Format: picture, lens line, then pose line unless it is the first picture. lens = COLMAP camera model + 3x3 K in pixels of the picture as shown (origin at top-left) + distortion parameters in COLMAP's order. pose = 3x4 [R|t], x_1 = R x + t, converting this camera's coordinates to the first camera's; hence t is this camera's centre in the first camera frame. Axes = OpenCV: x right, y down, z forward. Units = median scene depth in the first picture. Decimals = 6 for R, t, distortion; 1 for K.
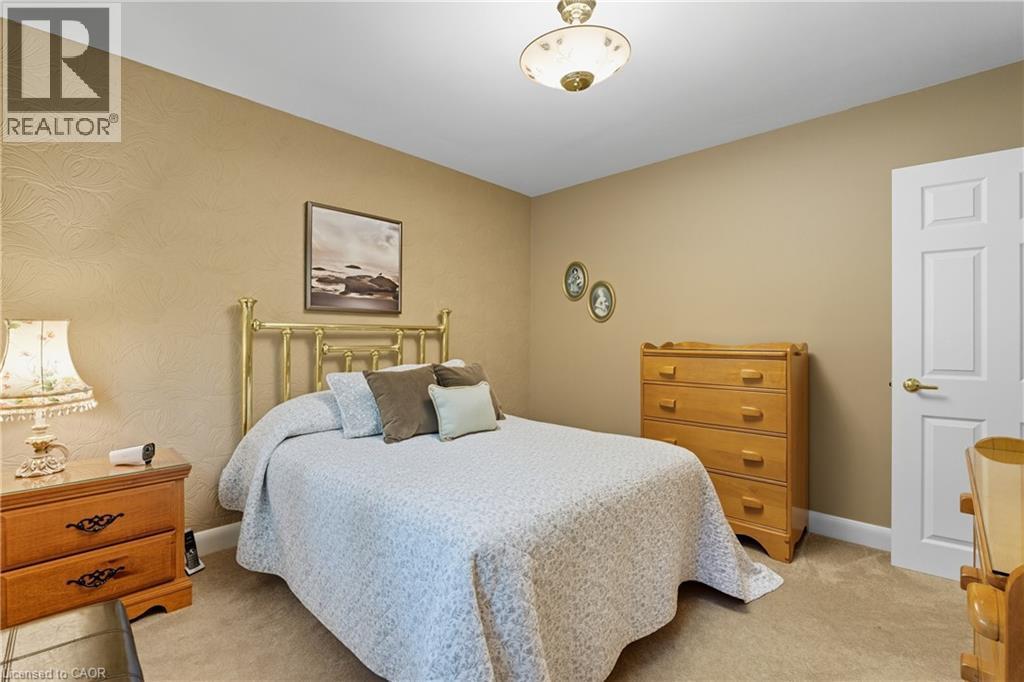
lens RADIAL K [[448.4, 0, 511.8], [0, 448.4, 338.1], [0, 0, 1]] dist [-0.001211, 0.000089]
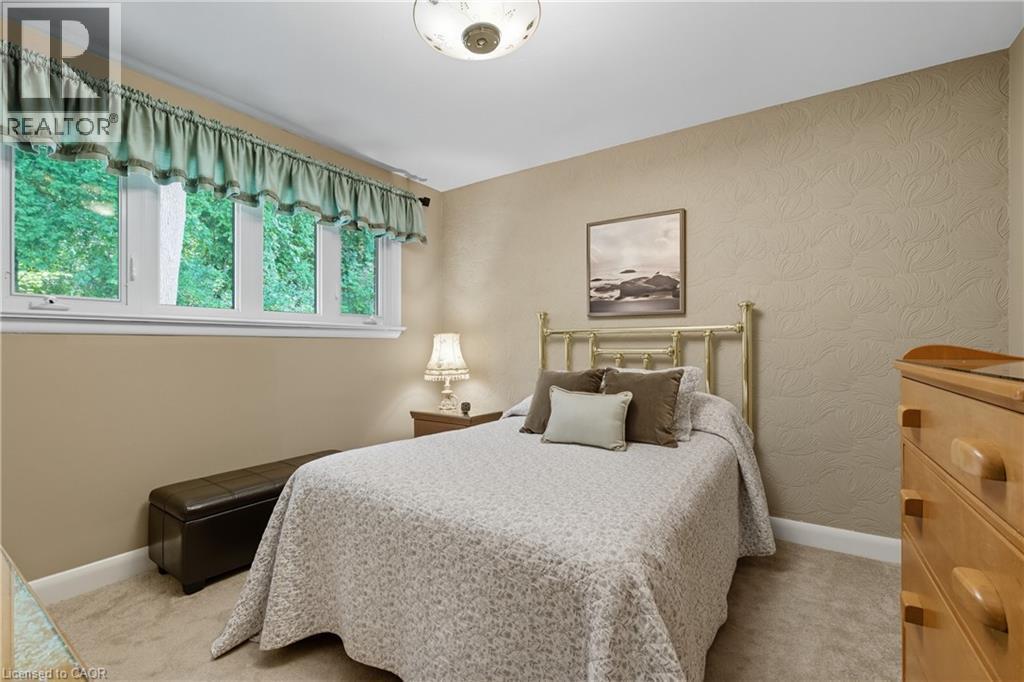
lens RADIAL K [[455.6, 0, 508.2], [0, 455.6, 346.3], [0, 0, 1]] dist [-0.000785, 0.000007]
pose [[0.187397, -0.000238, -0.982284, 0.628523], [0.000068, 1.000000, -0.000230, 0.012372], [0.982284, -0.000024, 0.187397, 0.548166]]
